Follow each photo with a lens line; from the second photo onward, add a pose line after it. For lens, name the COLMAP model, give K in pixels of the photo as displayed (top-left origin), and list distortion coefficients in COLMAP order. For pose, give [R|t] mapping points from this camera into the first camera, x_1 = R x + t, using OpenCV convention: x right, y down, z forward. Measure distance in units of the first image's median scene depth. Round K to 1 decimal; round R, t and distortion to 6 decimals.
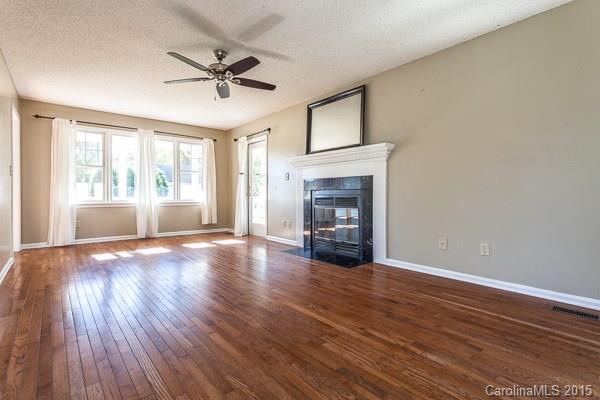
lens RADIAL K [[290.0, 0, 301.1], [0, 290.0, 194.2], [0, 0, 1]] dist [-0.000877, 0.000183]
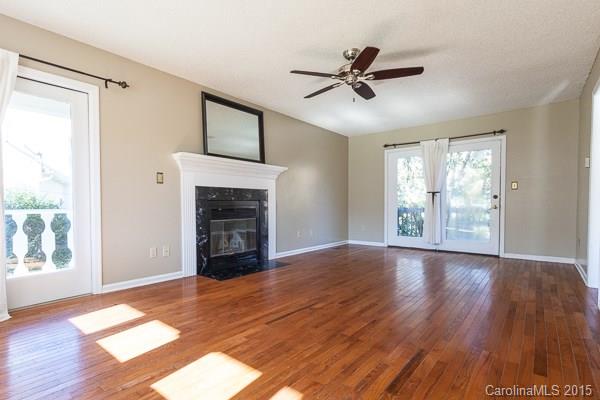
lens RADIAL K [[290.0, 0, 301.1], [0, 290.0, 194.2], [0, 0, 1]] dist [-0.000877, 0.000183]
pose [[-0.193174, 0.029889, 0.980709, -0.932736], [-0.002422, 0.999518, -0.030939, -0.005891], [-0.981161, -0.008352, -0.193009, 1.044577]]
